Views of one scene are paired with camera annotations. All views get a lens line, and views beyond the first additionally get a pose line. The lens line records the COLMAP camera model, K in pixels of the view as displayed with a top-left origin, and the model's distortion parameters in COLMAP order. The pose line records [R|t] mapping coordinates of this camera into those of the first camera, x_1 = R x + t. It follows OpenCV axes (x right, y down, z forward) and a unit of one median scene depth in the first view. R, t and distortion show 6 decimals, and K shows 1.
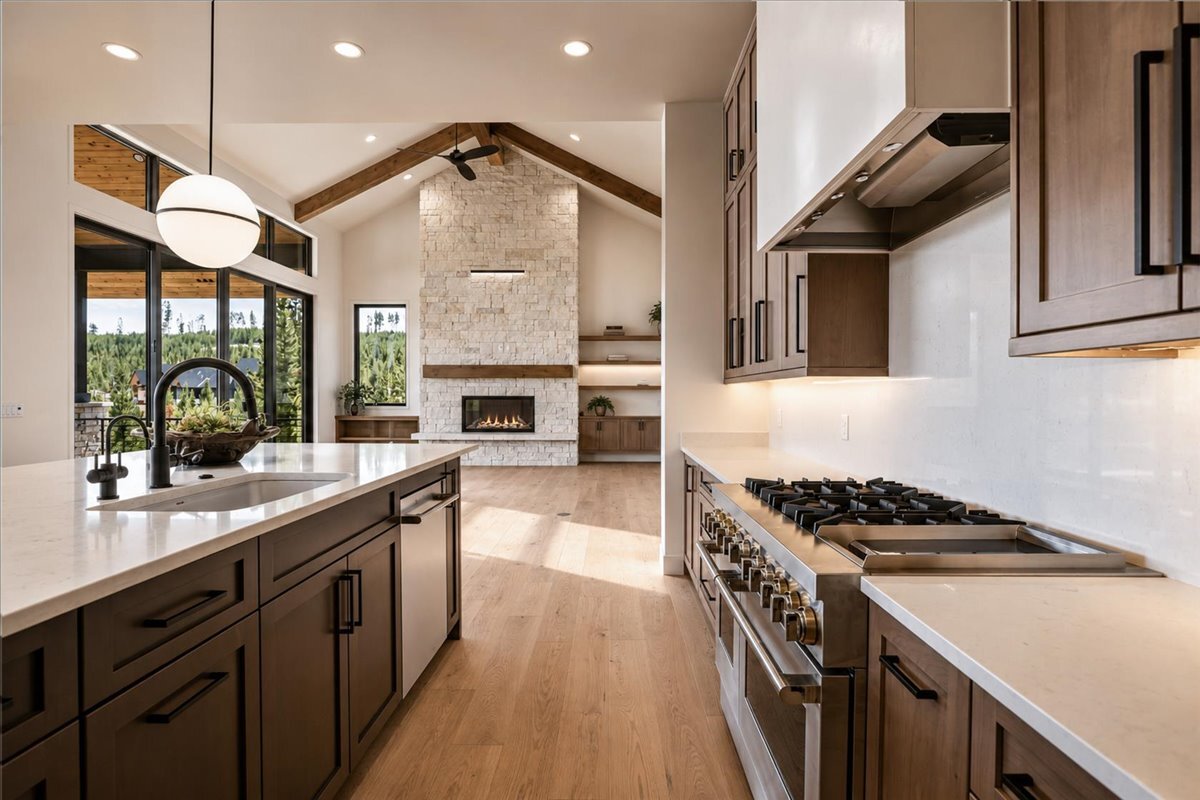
lens RADIAL K [[600.1, 0, 599.2], [0, 600.1, 401.2], [0, 0, 1]] dist [-0.004754, 0.004020]
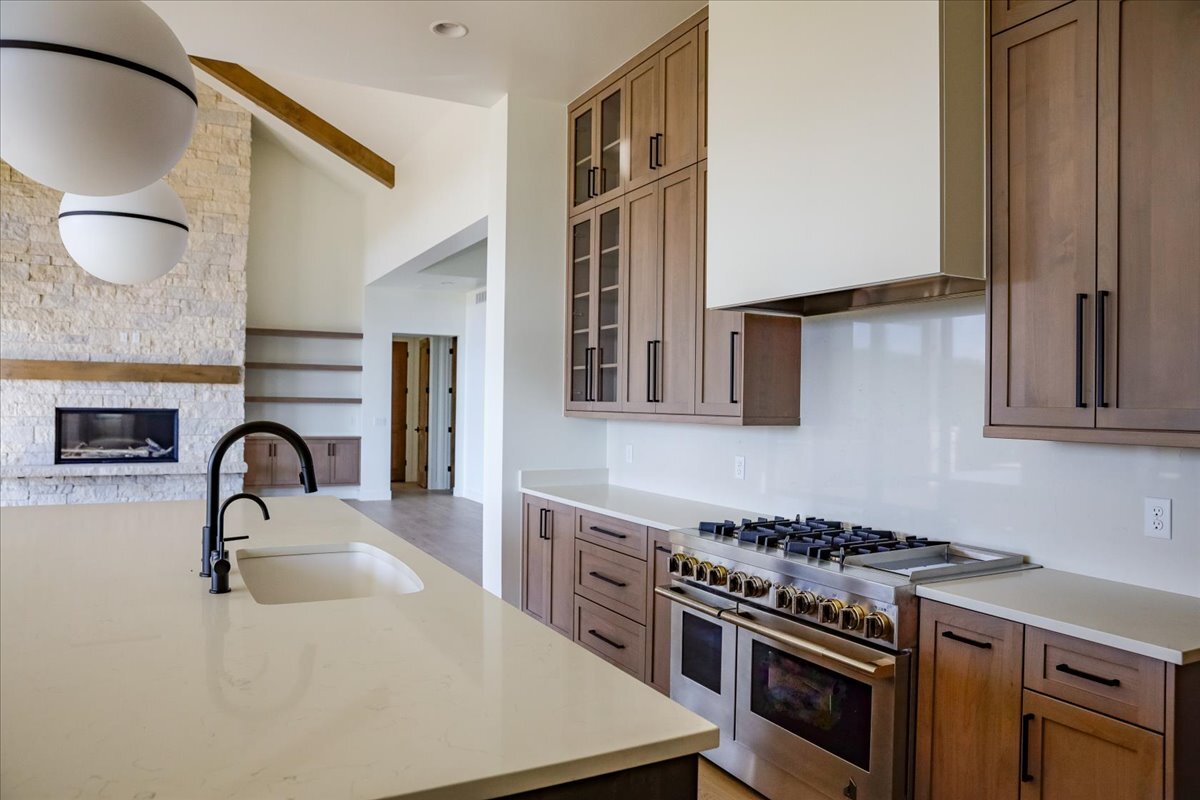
lens RADIAL K [[810.9, 0, 600.2], [0, 810.9, 398.2], [0, 0, 1]] dist [-0.064436, 0.026522]
pose [[0.877323, 0.009875, 0.479799, -0.133634], [-0.005993, 0.999936, -0.009621, -0.017098], [-0.479863, 0.005565, 0.877326, -0.038750]]
